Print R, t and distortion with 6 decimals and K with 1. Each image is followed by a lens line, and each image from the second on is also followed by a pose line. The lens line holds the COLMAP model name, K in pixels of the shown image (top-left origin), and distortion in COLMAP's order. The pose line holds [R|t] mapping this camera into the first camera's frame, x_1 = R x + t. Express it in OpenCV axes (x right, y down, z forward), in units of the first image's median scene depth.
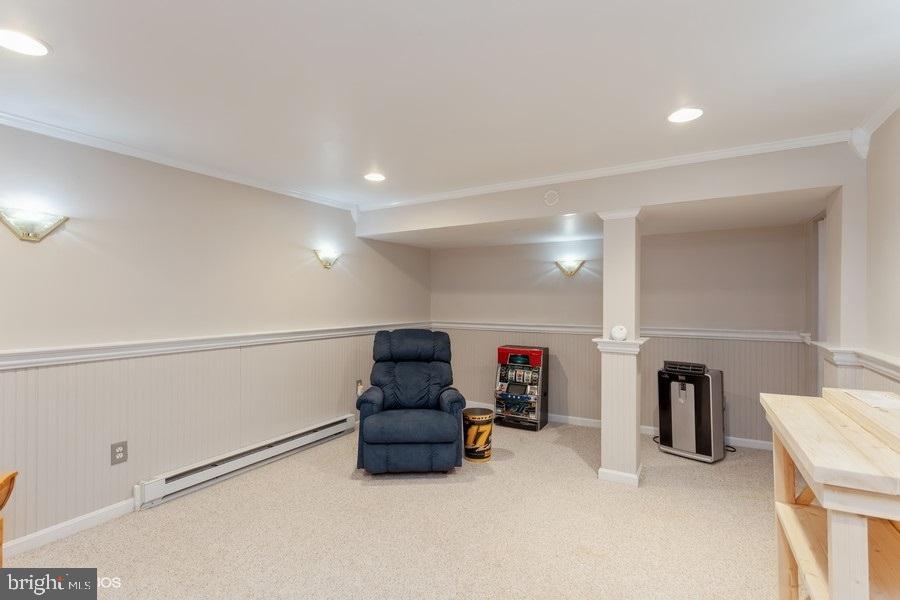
lens RADIAL K [[428.7, 0, 448.5], [0, 428.7, 303.7], [0, 0, 1]] dist [0.002481, 0.000826]
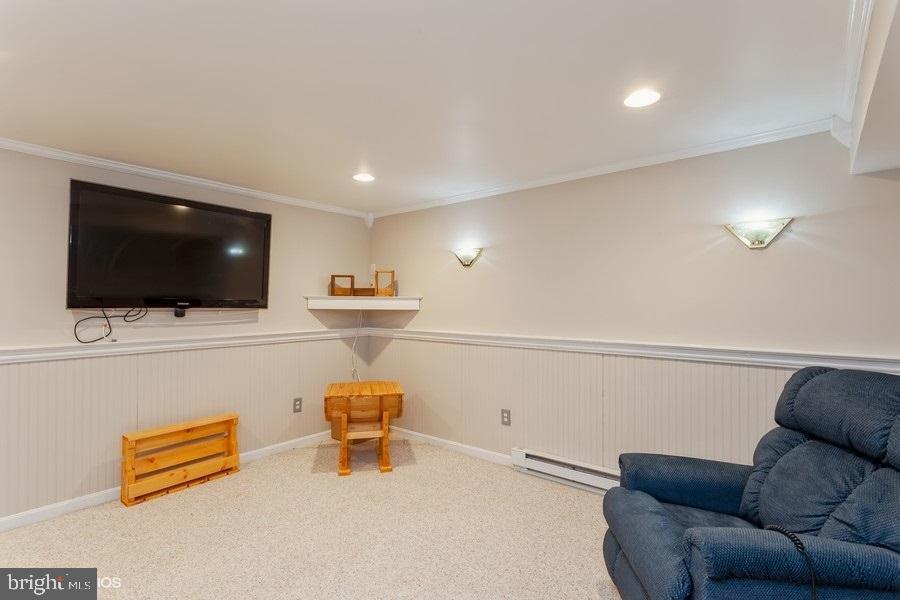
lens RADIAL K [[428.7, 0, 448.5], [0, 428.7, 303.7], [0, 0, 1]] dist [0.002481, 0.000826]
pose [[-0.133018, 0.004717, -0.991102, 0.497337], [-0.010079, 0.999931, 0.006111, -0.007835], [0.991062, 0.010802, -0.132962, 0.878424]]
